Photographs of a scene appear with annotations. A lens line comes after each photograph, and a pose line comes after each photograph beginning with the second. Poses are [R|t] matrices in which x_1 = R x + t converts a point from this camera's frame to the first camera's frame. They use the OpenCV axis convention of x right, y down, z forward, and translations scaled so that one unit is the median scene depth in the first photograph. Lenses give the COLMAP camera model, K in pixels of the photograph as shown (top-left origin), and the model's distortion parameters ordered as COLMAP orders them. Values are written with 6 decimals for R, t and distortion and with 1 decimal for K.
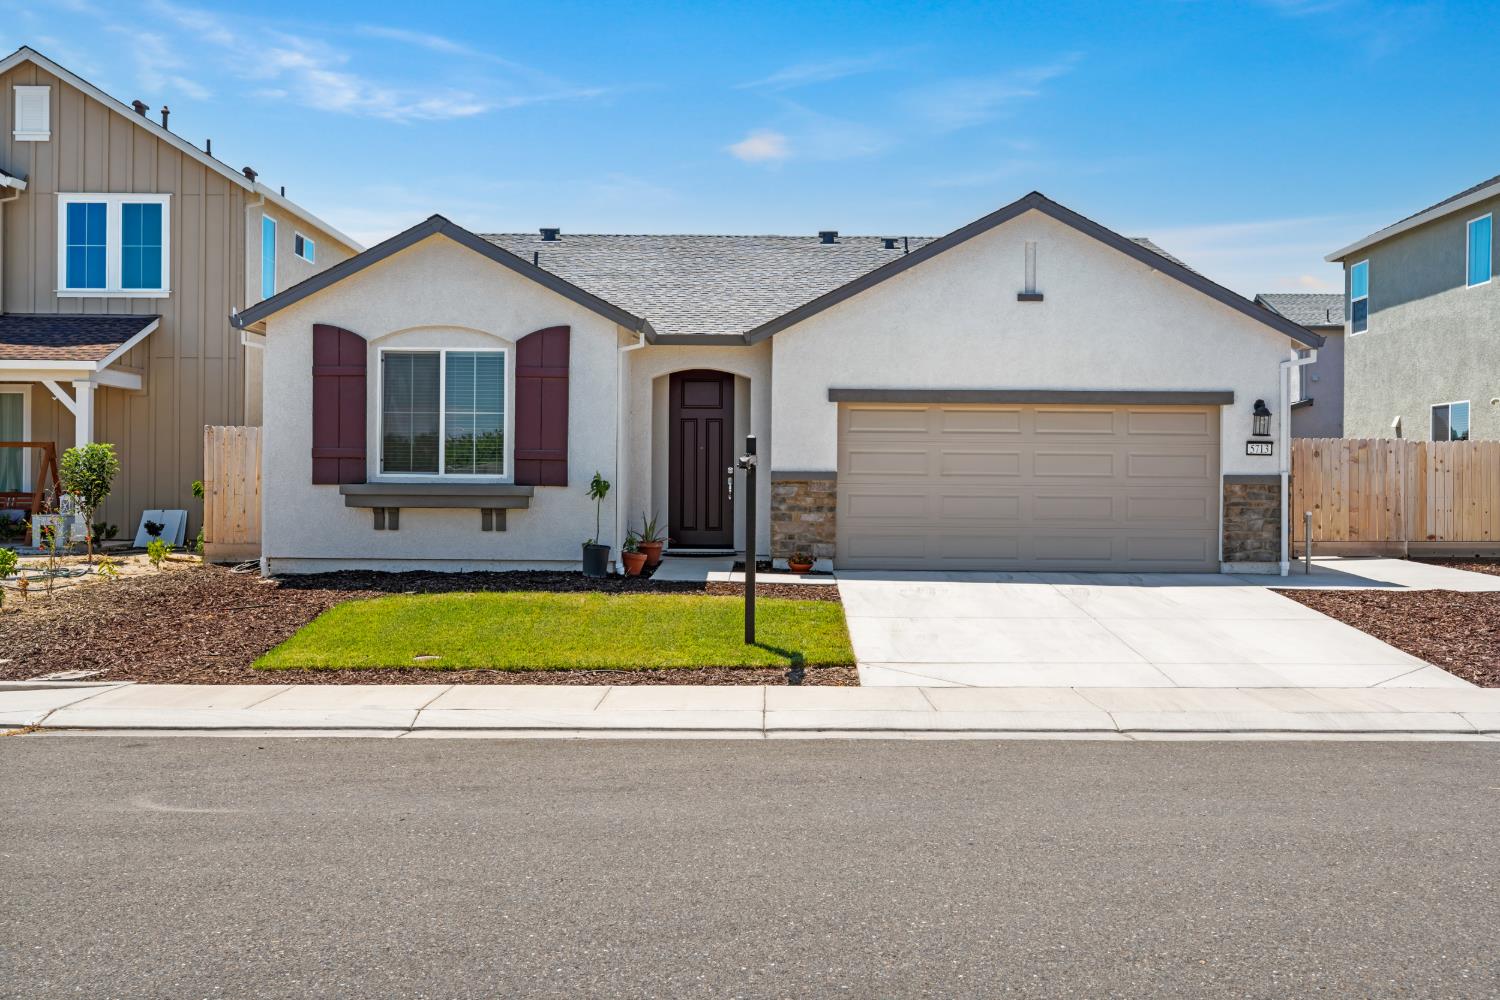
lens RADIAL K [[1504.5, 0, 752.4], [0, 1504.5, 490.1], [0, 0, 1]] dist [0.012723, 0.000000]
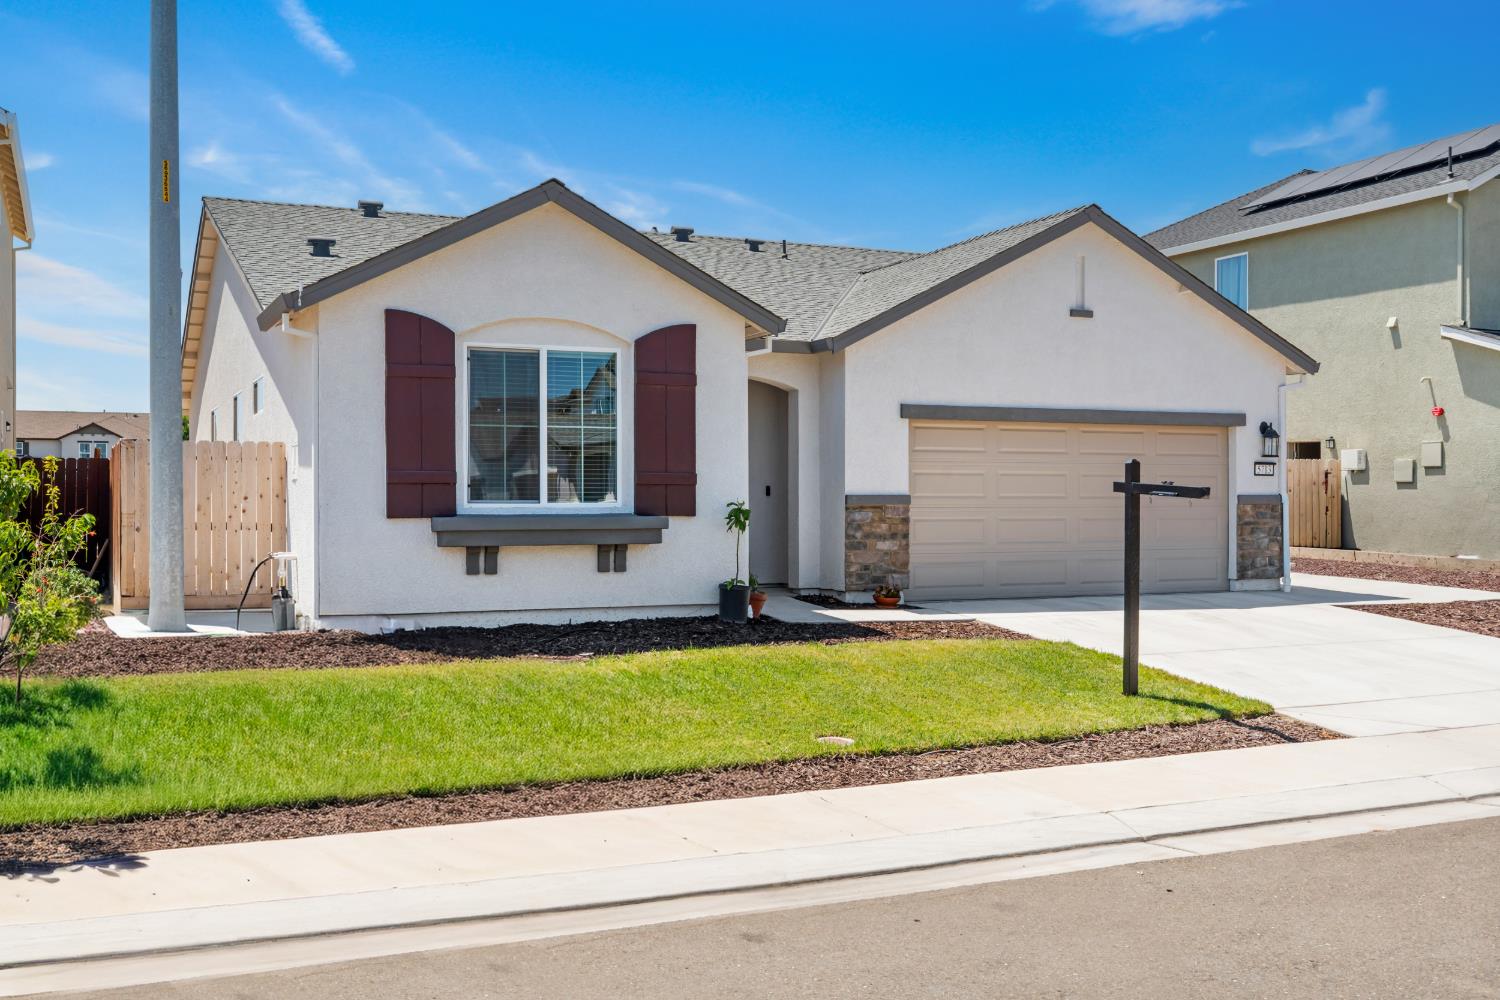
lens RADIAL K [[1504.5, 0, 752.5], [0, 1504.5, 507.1], [0, 0, 1]] dist [0.012723, 0.000000]
pose [[0.907164, -0.011409, 0.420622, -0.420997], [0.008800, 0.999928, 0.008143, -0.013330], [-0.420684, -0.003686, 0.907200, 0.212248]]
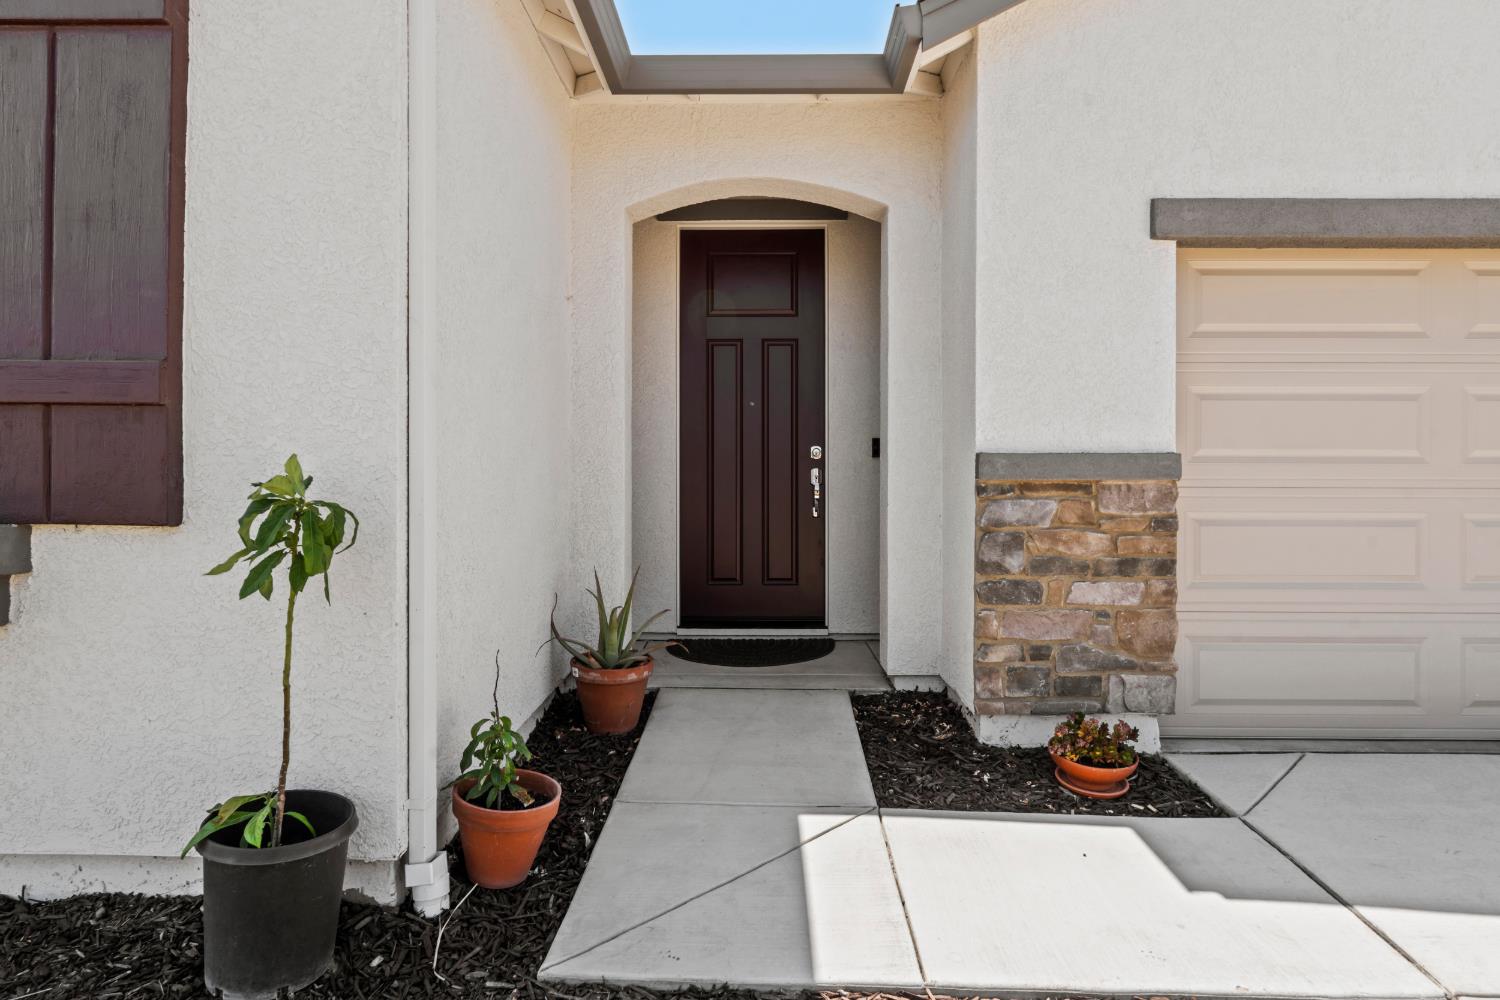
lens RADIAL K [[859.6, 0, 755.1], [0, 859.6, 461.5], [0, 0, 1]] dist [-0.002369, 0.000319]
pose [[0.999981, -0.005736, -0.002093, -0.036091], [0.005727, 0.999975, -0.004232, -0.010277], [0.002117, 0.004220, 0.999989, 0.822771]]
